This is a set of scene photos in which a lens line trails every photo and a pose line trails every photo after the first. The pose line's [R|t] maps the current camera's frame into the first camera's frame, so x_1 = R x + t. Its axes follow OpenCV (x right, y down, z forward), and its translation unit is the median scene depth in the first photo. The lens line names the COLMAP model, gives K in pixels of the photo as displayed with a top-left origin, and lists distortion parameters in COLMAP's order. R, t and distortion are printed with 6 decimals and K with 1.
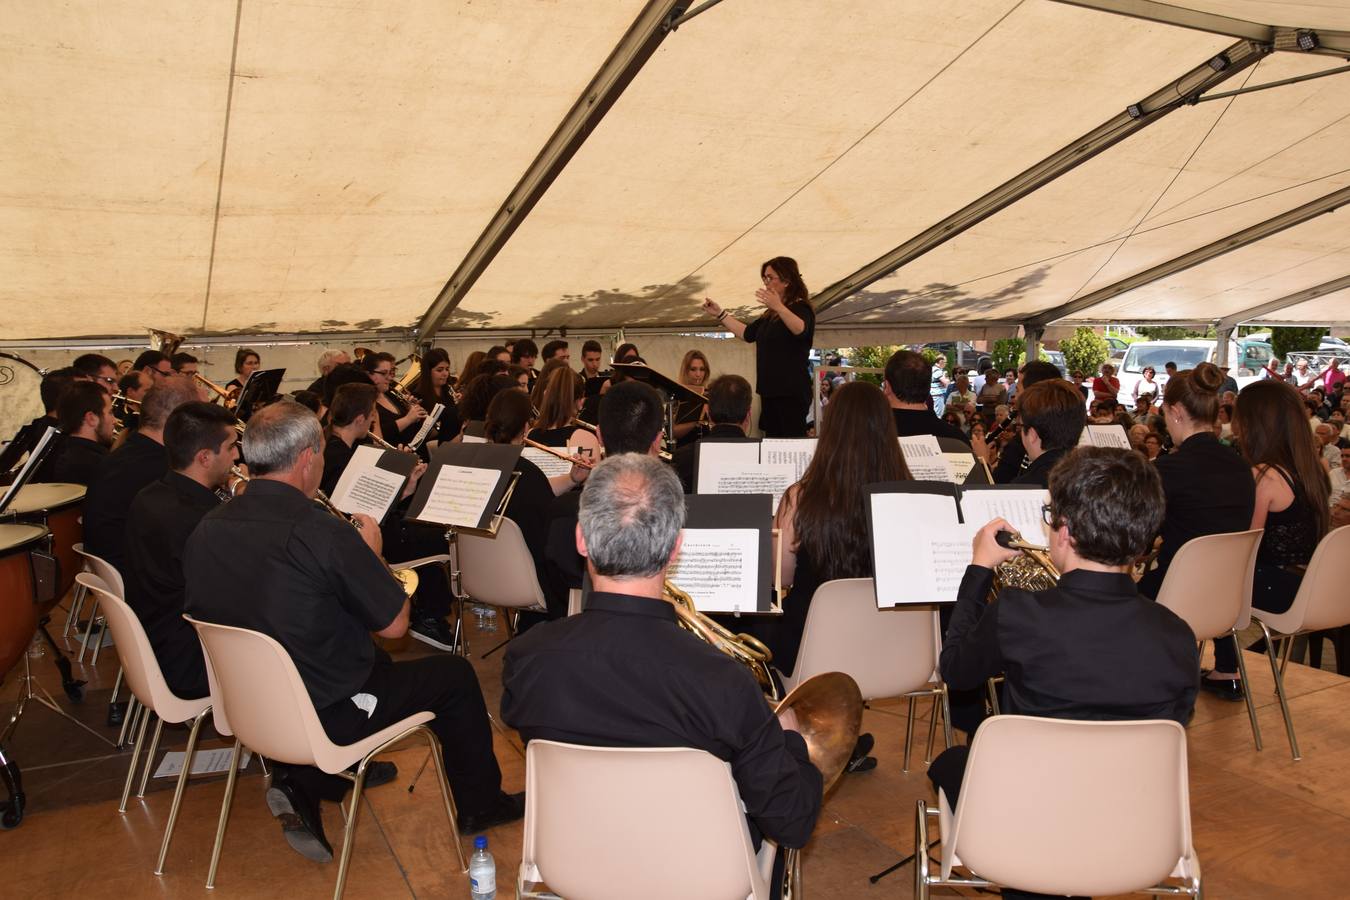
lens RADIAL K [[1103.7, 0, 658.1], [0, 1103.7, 445.1], [0, 0, 1]] dist [-0.159464, 0.140884]
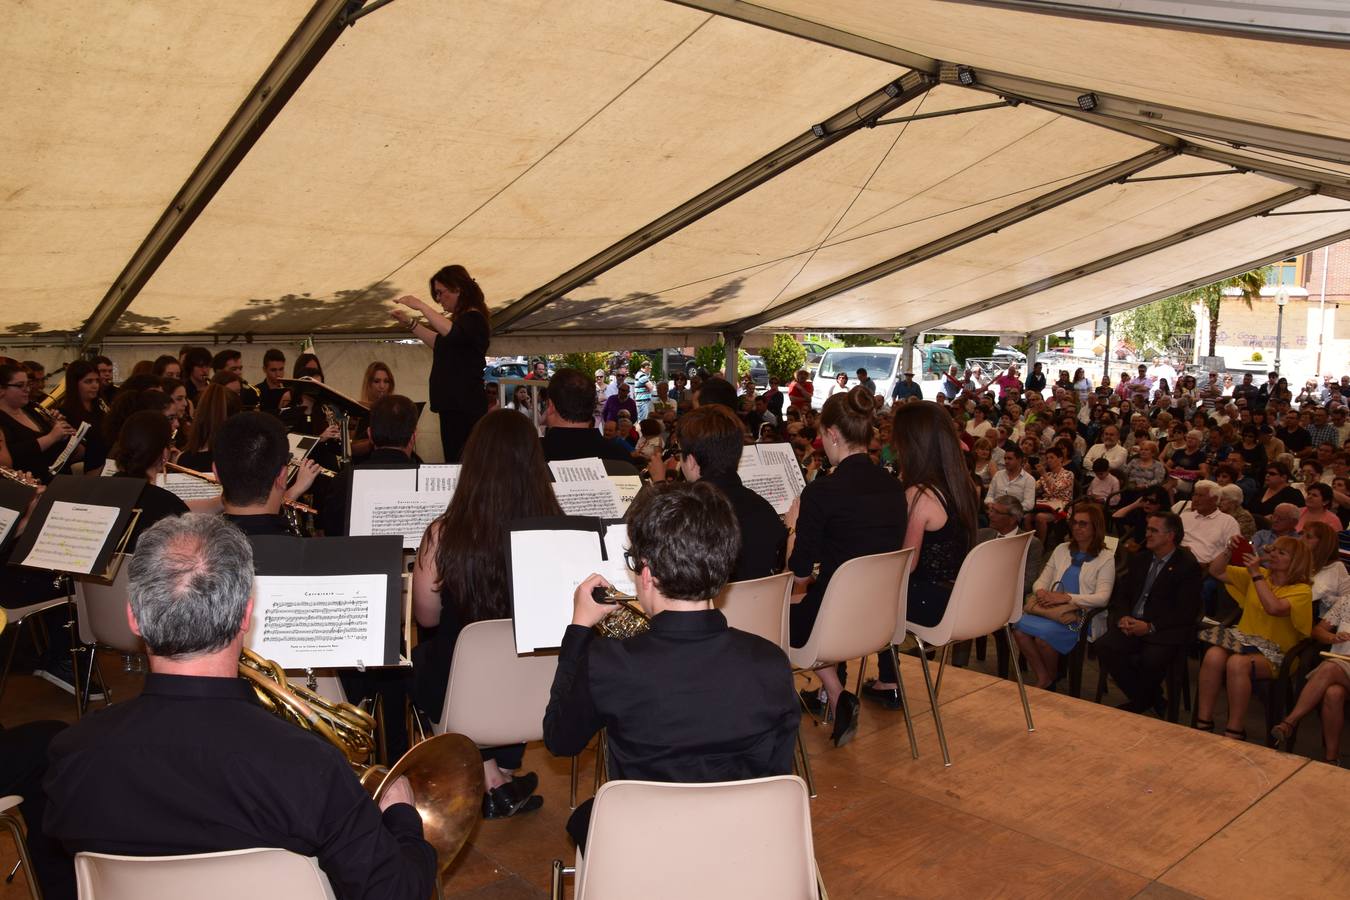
lens RADIAL K [[1106.3, 0, 671.0], [0, 1106.3, 441.3], [0, 0, 1]] dist [-0.147077, 0.138792]
pose [[0.964373, -0.012207, 0.264264, 0.024187], [0.013754, 0.999897, -0.004005, -0.008761], [-0.264188, 0.007497, 0.964442, 0.013696]]
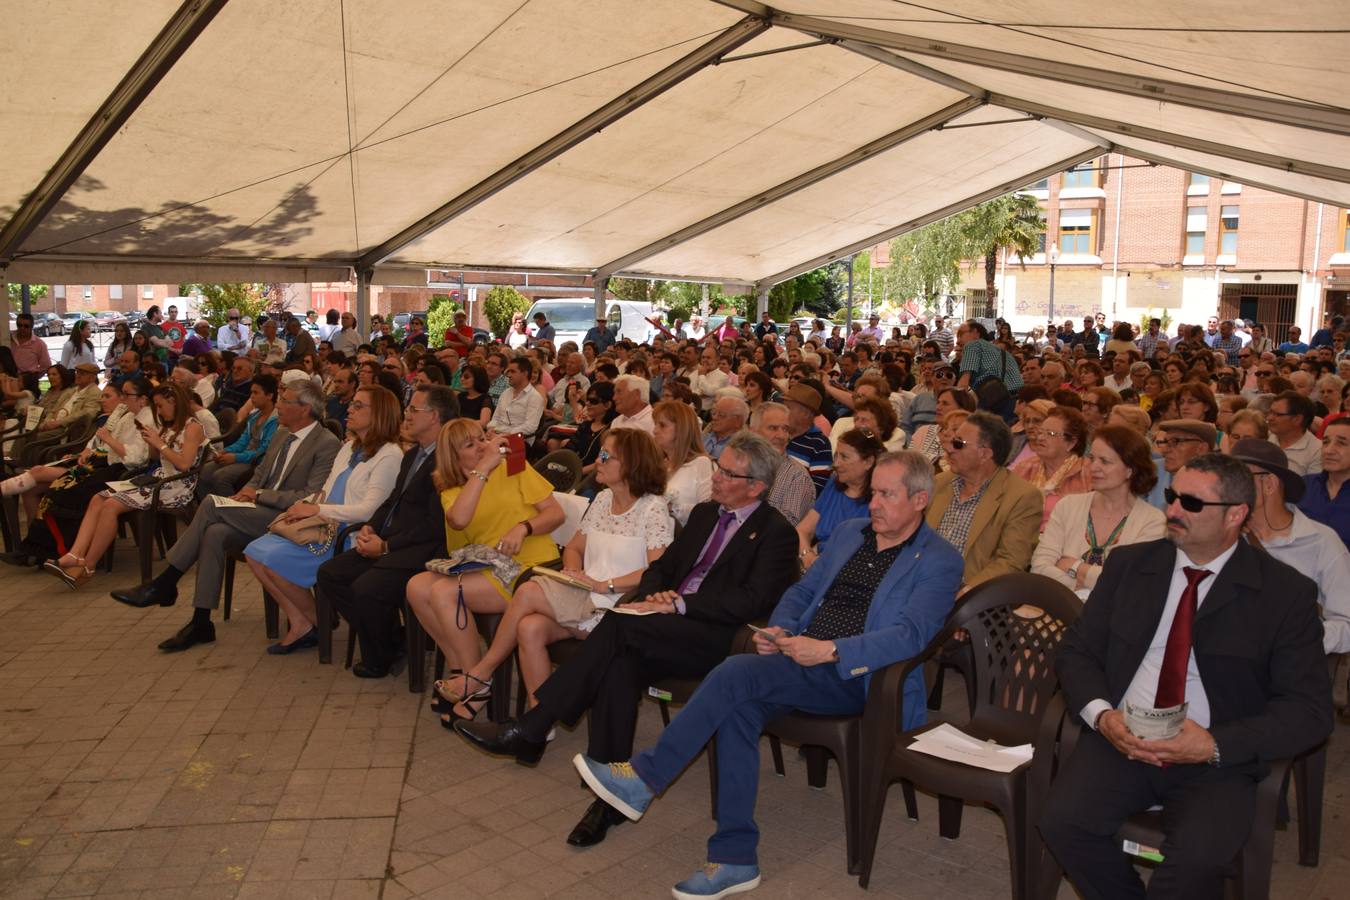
lens RADIAL K [[1106.3, 0, 671.0], [0, 1106.3, 441.3], [0, 0, 1]] dist [-0.147077, 0.138792]
pose [[0.928603, -0.025917, 0.370169, 0.468303], [0.025373, 0.999658, 0.006339, 0.070775], [-0.370206, 0.003505, 0.928943, 0.102681]]
